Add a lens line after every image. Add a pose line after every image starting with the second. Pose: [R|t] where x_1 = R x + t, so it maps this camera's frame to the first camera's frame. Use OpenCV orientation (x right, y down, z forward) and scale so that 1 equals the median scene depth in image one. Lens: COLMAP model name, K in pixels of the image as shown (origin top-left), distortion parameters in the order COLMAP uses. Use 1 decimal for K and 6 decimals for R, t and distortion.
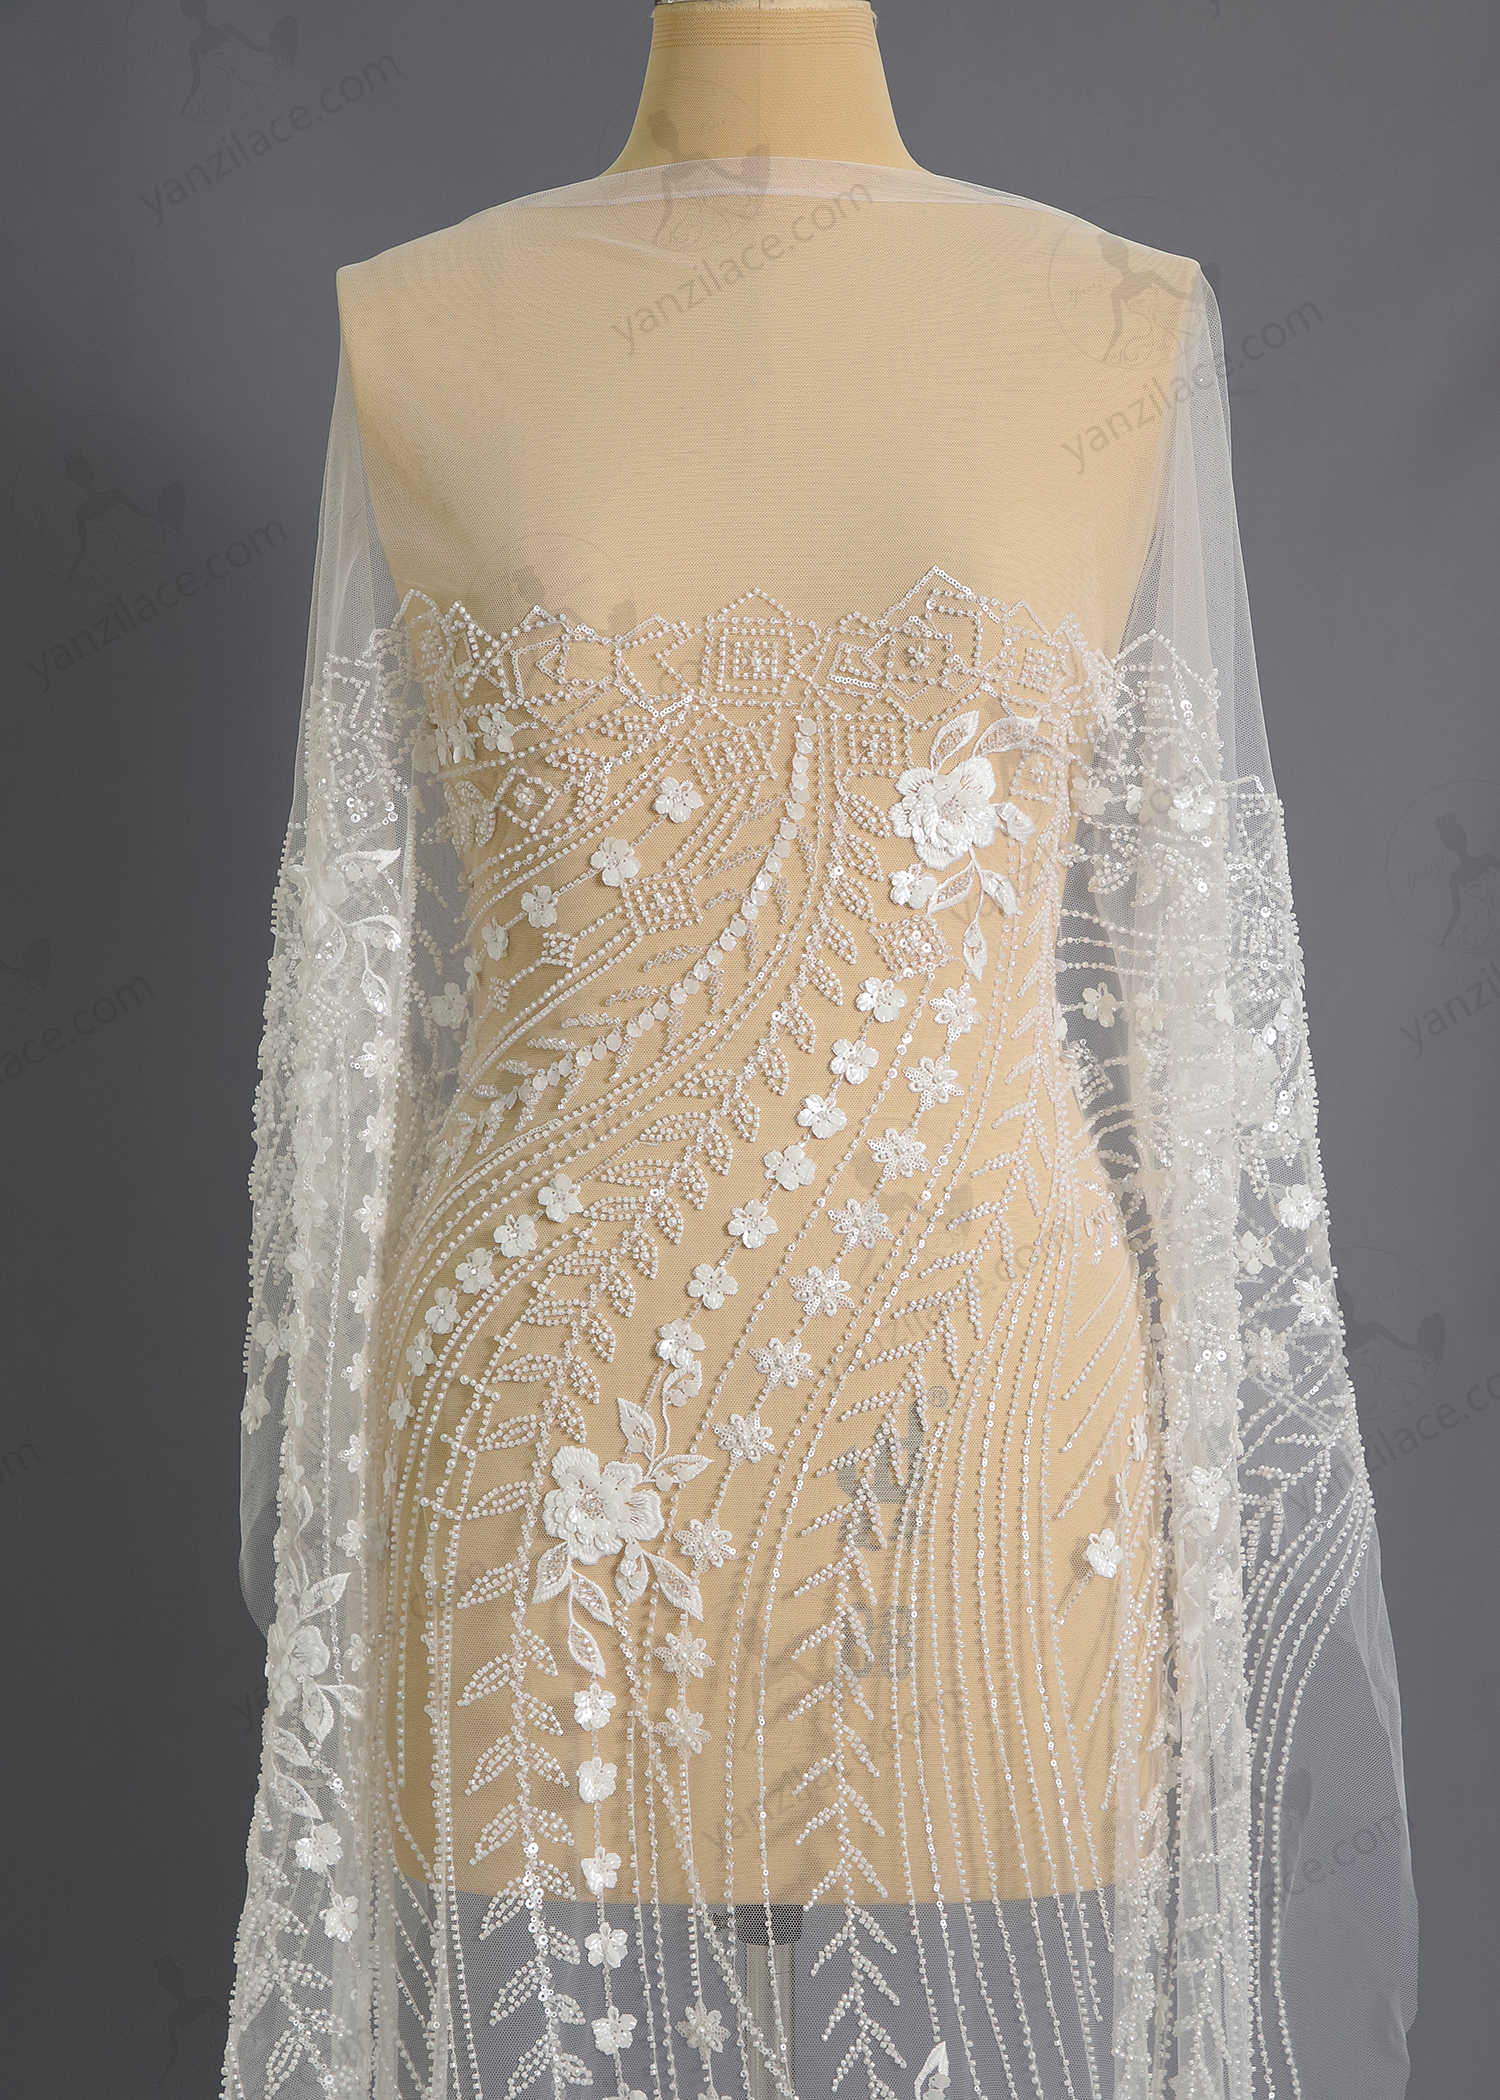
lens RADIAL K [[4406.0, 0, 836.0], [0, 4406.0, 1126.9], [0, 0, 1]] dist [0.561888, 0.000000]
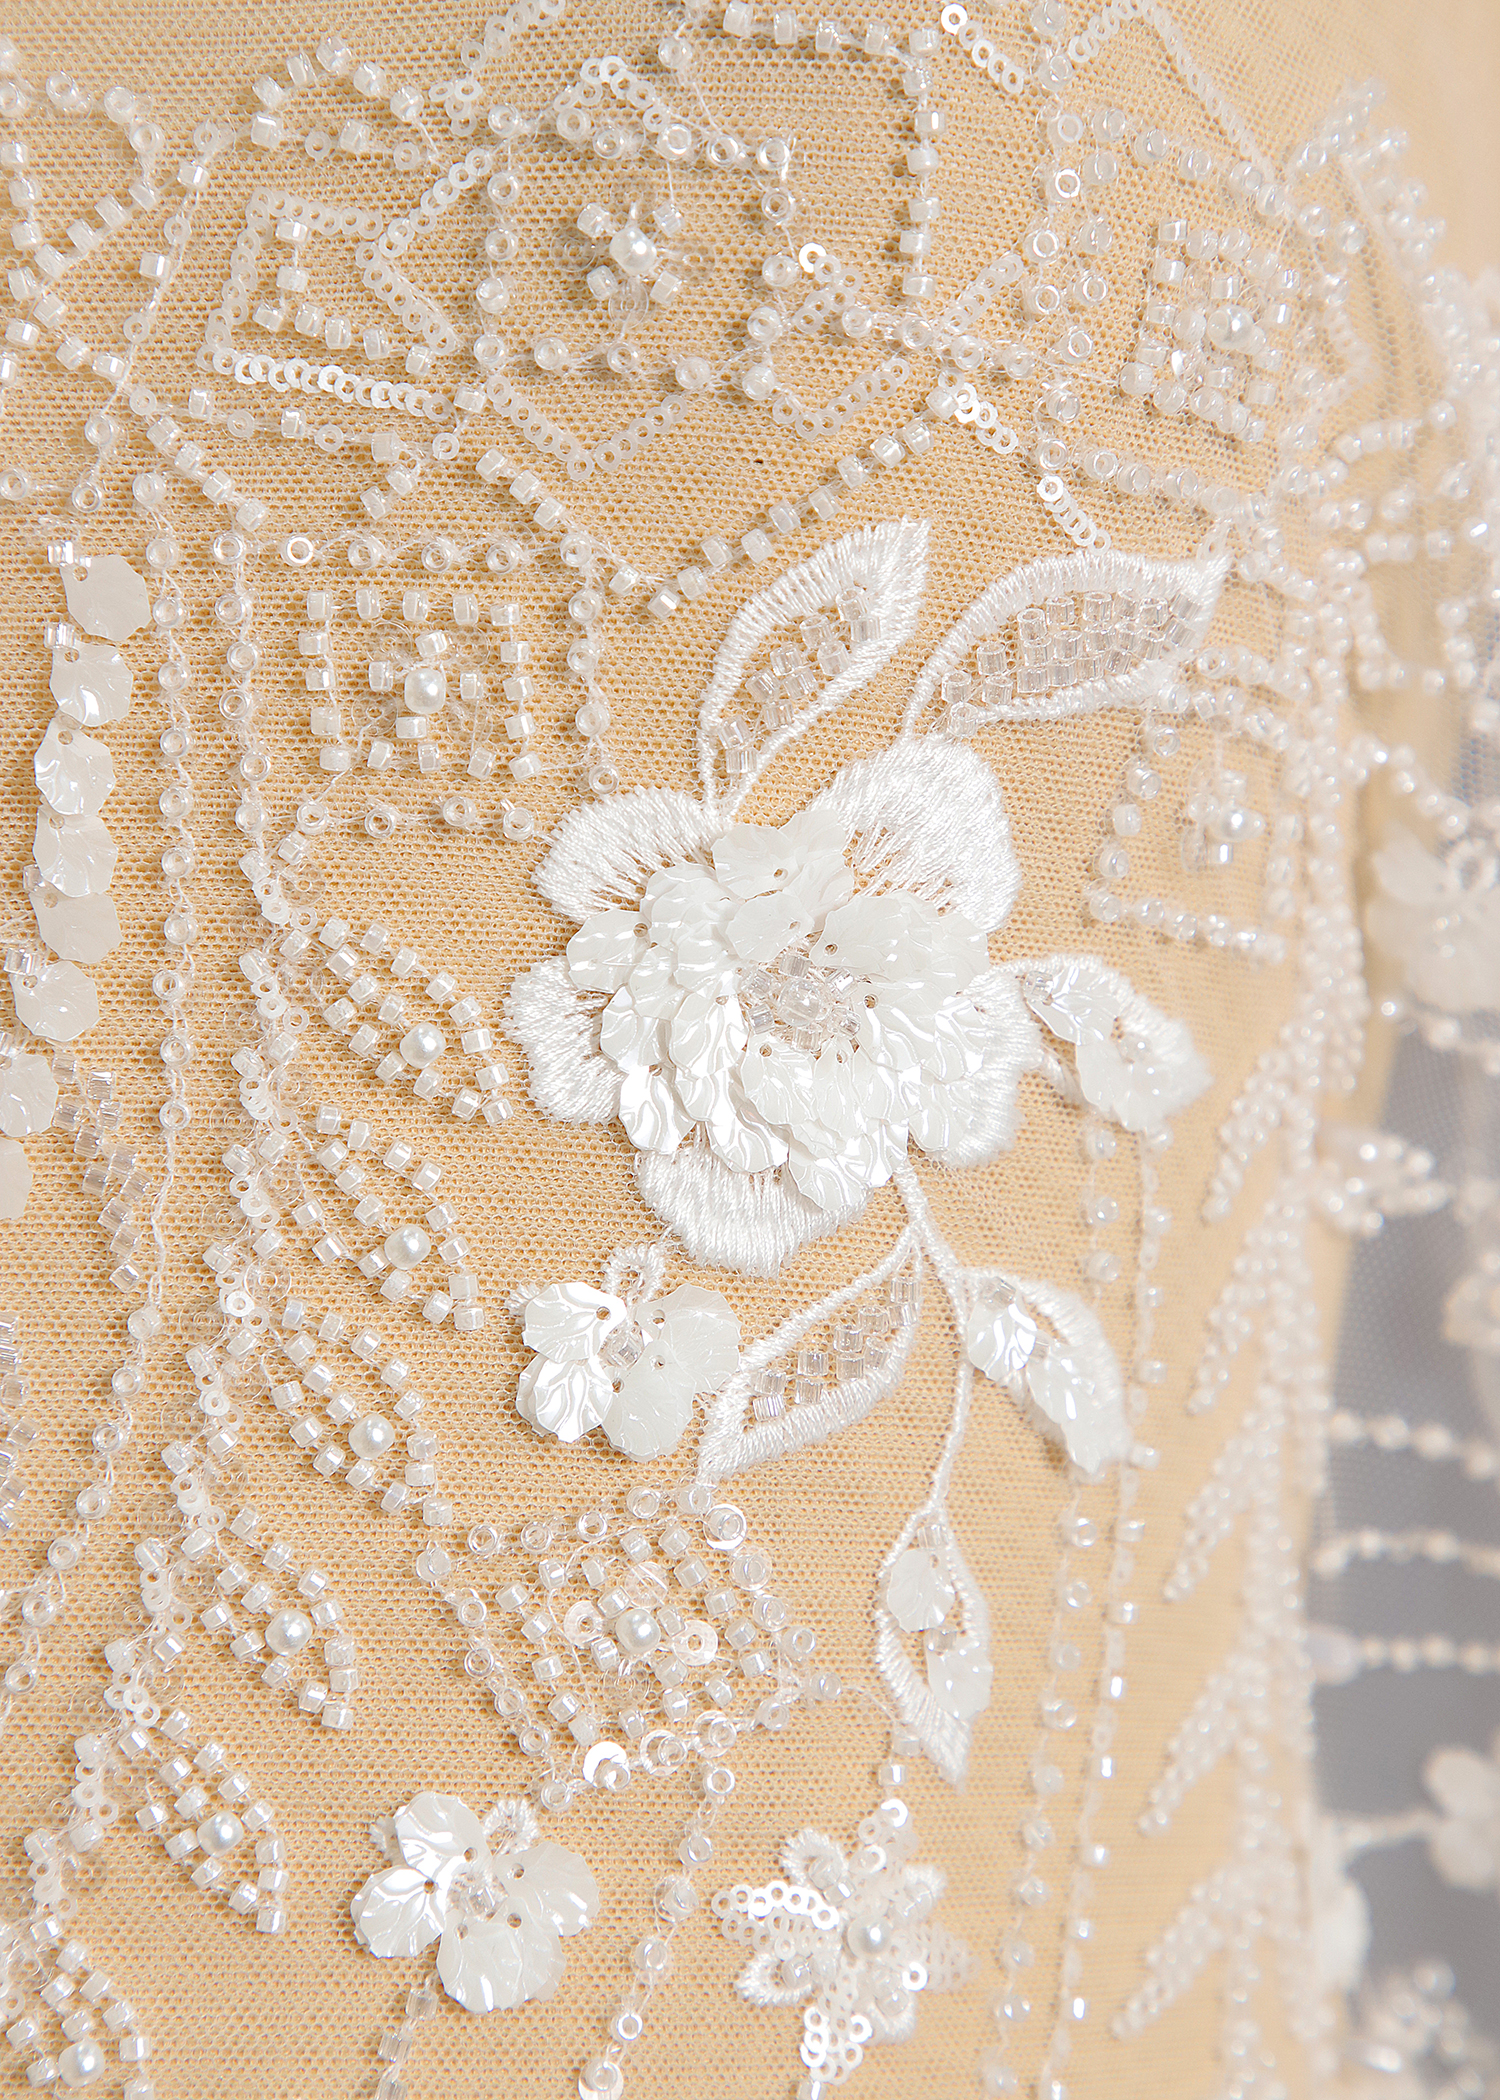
lens RADIAL K [[6476.3, 0, 750.1], [0, 6476.3, 1050.8], [0, 0, 1]] dist [0.568486, 0.000000]
pose [[0.999460, -0.004858, -0.032501, 0.033519], [0.002831, 0.998063, -0.062147, -0.049686], [0.032740, 0.062022, 0.997538, 0.692133]]
